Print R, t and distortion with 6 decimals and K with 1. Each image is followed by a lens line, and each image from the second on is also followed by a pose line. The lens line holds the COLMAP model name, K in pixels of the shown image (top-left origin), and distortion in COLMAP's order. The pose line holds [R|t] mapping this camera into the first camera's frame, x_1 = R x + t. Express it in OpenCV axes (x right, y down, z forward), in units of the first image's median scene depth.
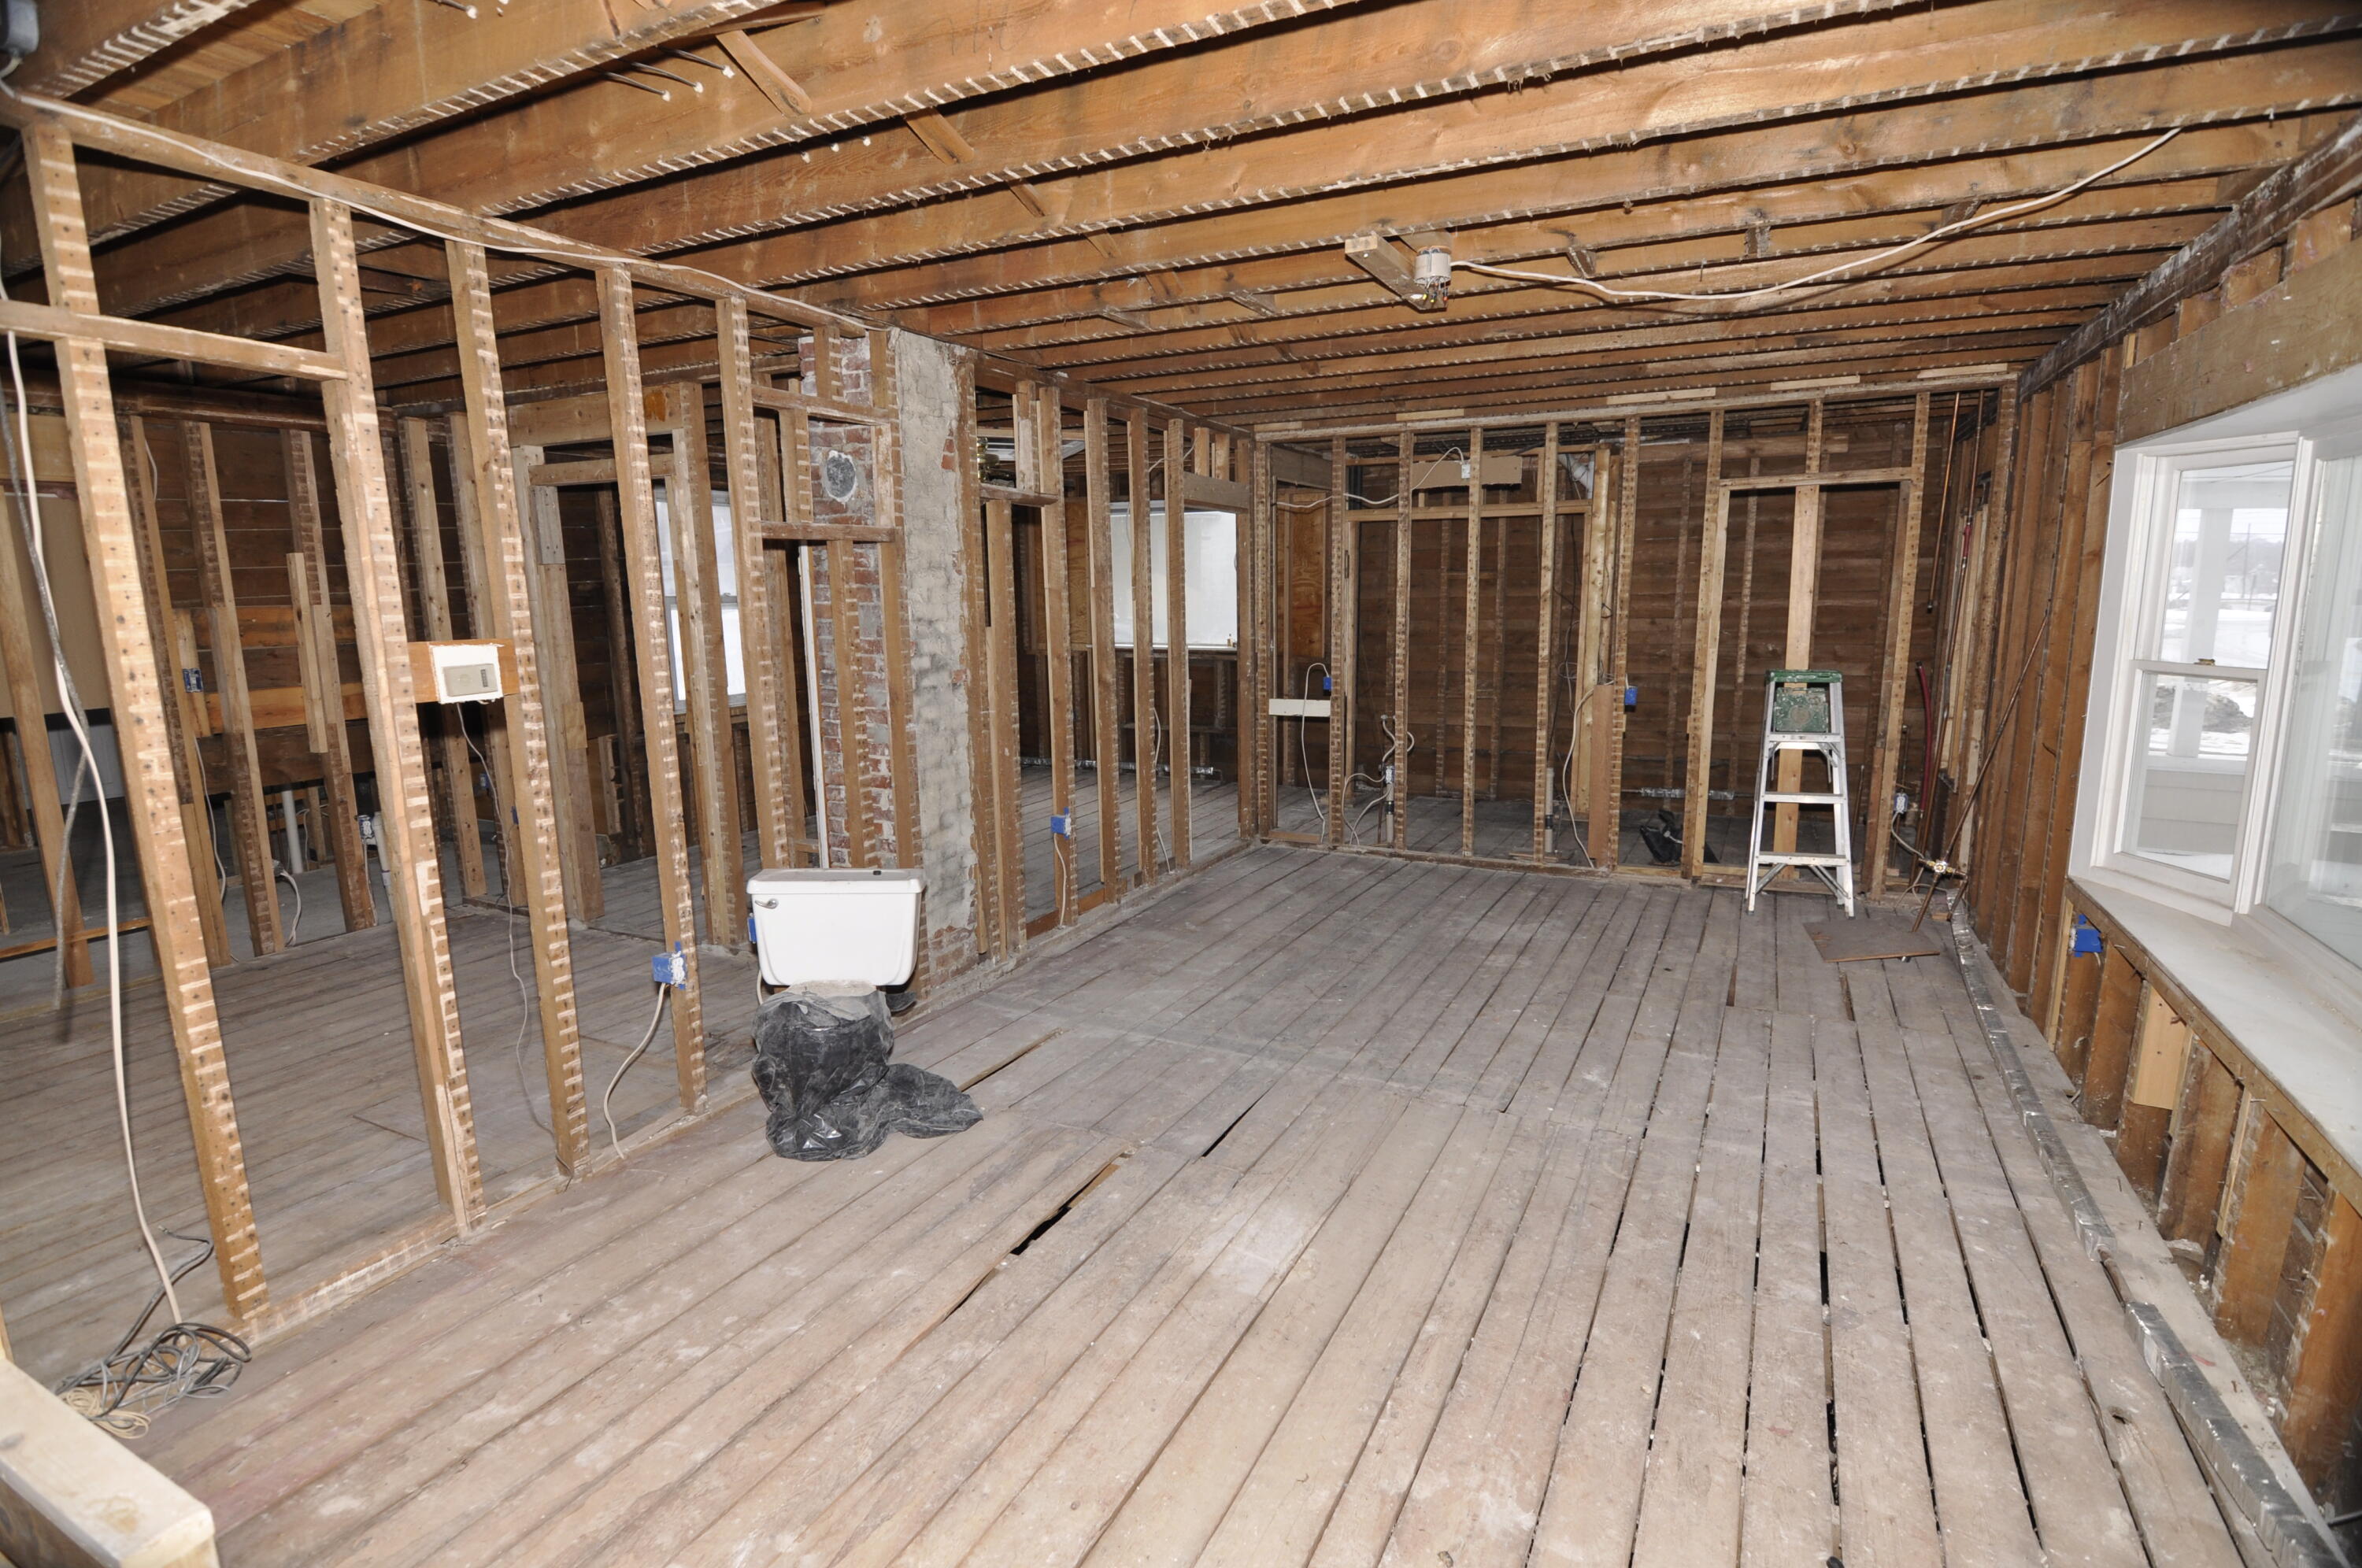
lens RADIAL K [[1134.7, 0, 1186.3], [0, 1134.7, 783.7], [0, 0, 1]] dist [-0.001292, -0.000434]
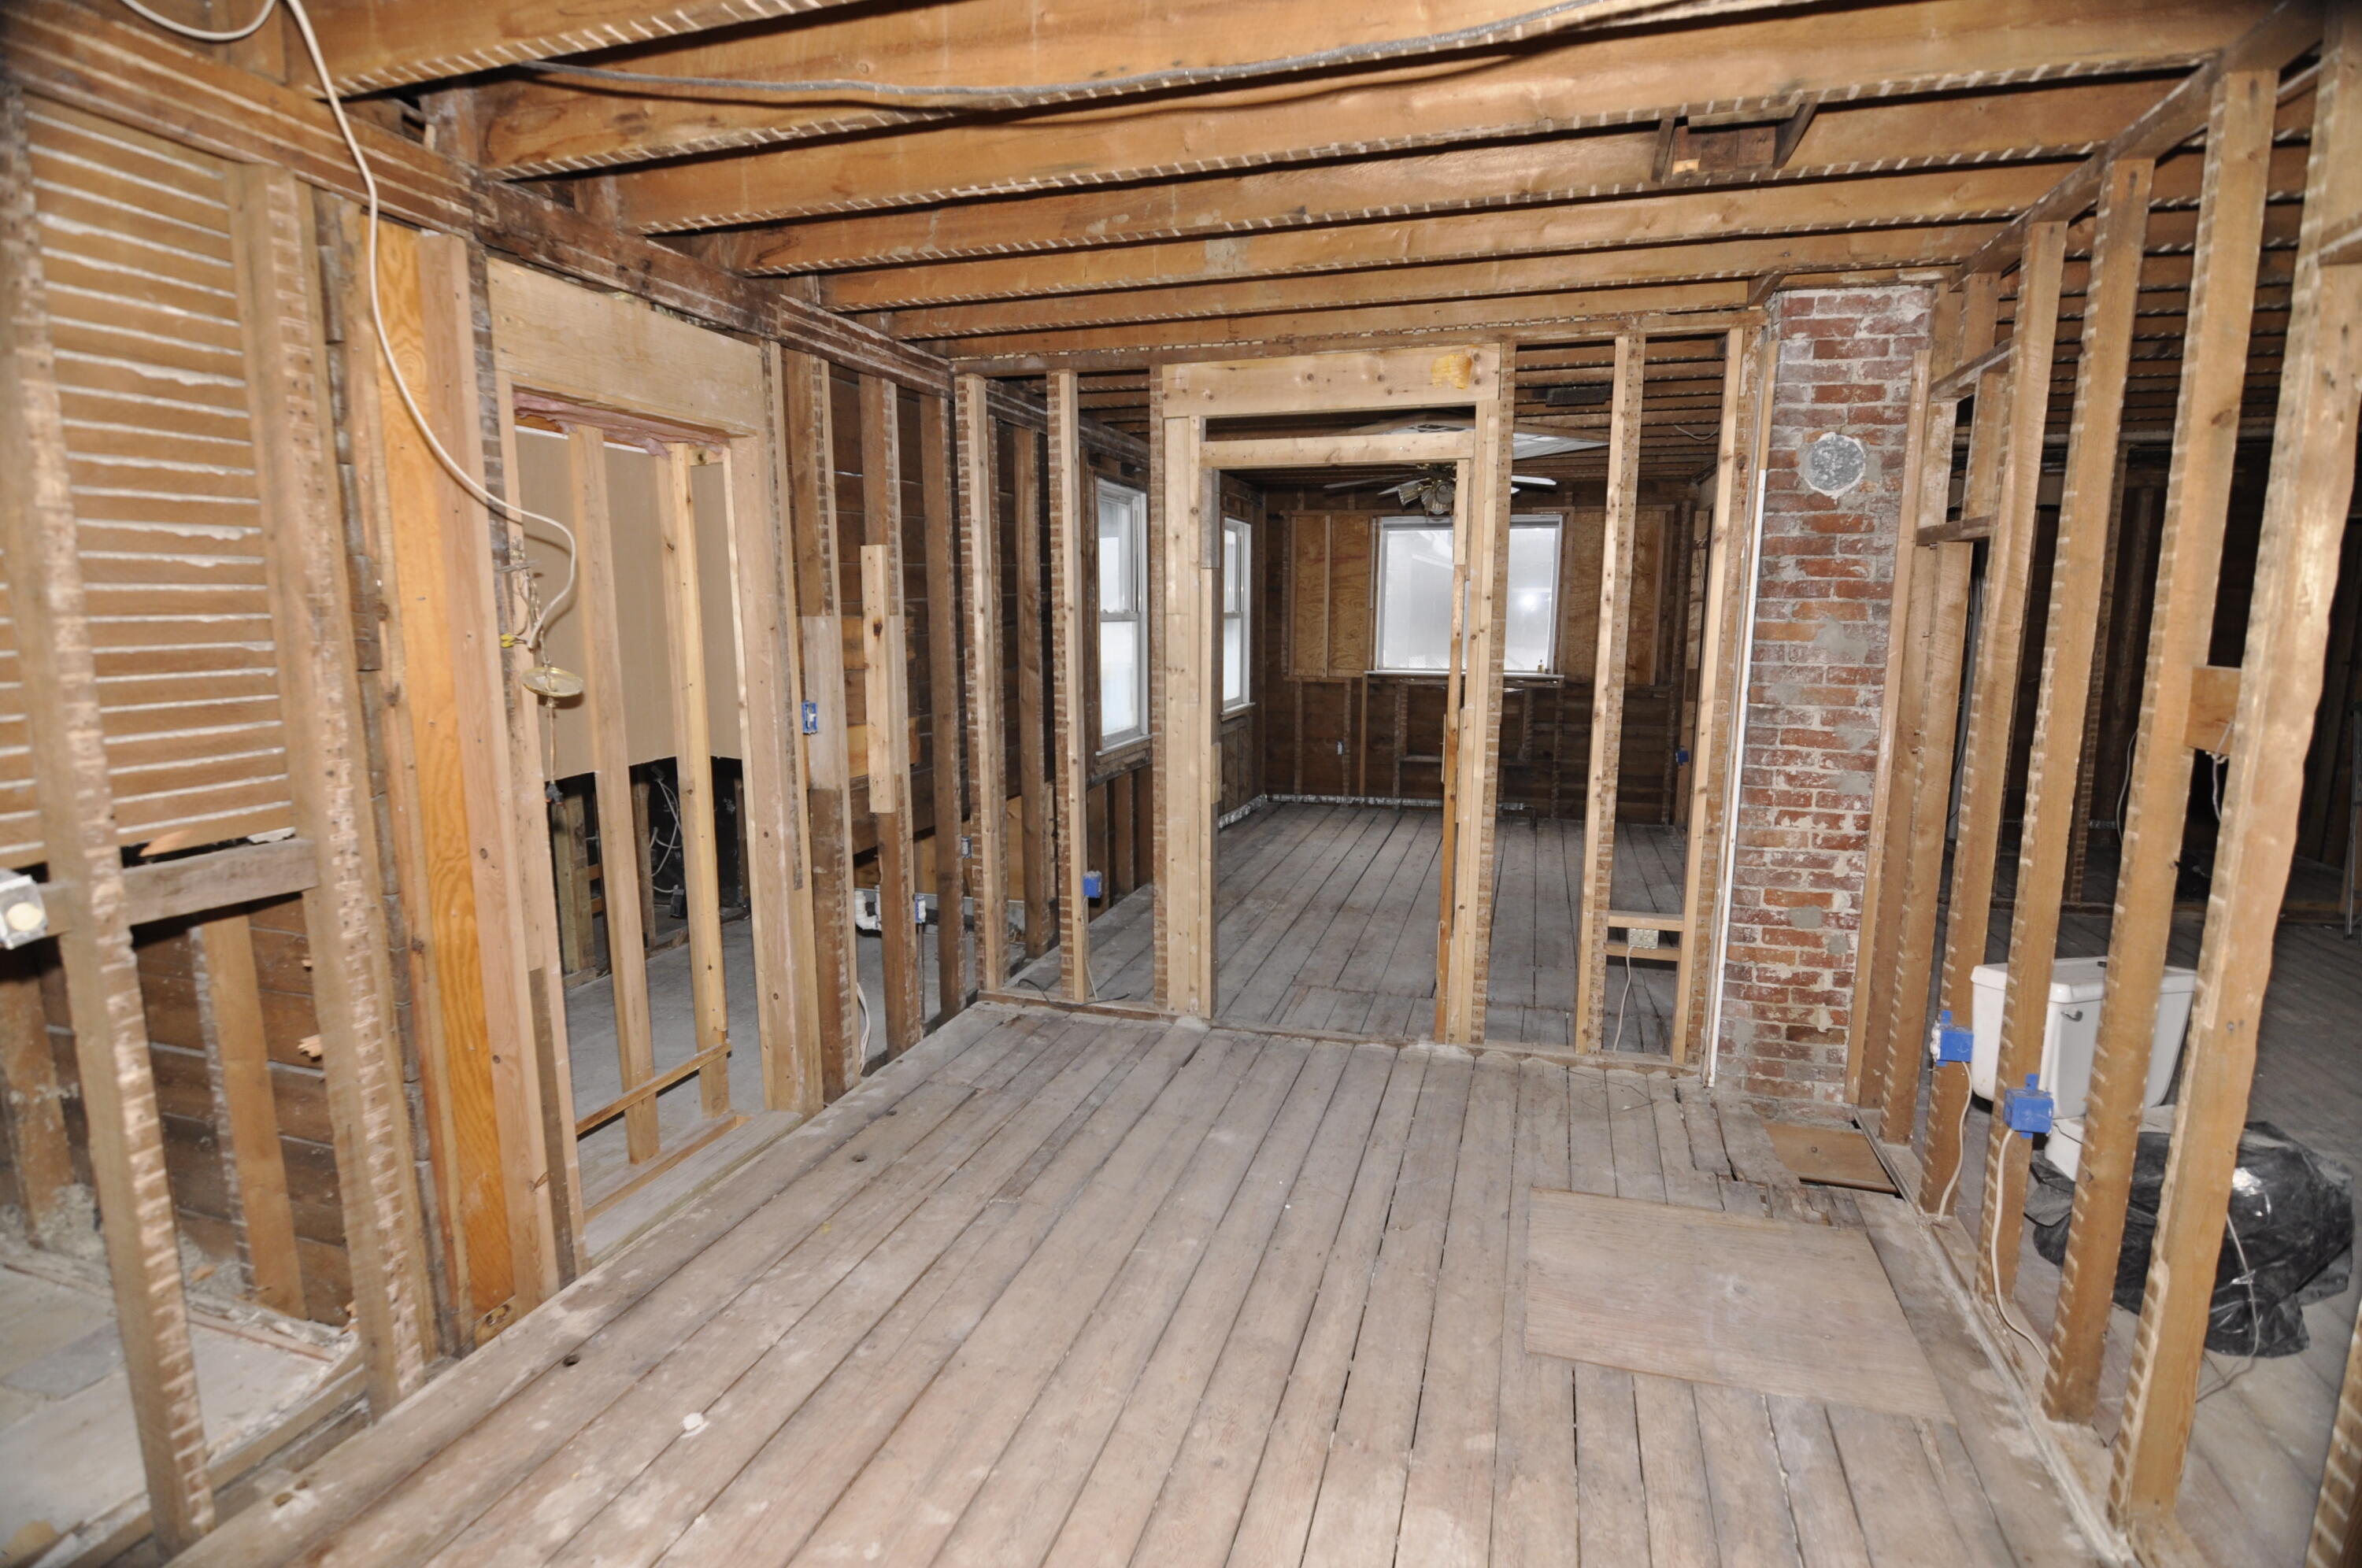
lens RADIAL K [[1134.7, 0, 1181.9], [0, 1134.7, 782.6], [0, 0, 1]] dist [-0.001292, -0.000434]
pose [[0.984581, -0.008447, 0.174722, -0.731445], [0.013188, 0.999575, -0.025992, -0.024235], [-0.174429, 0.027896, 0.984275, 0.238132]]
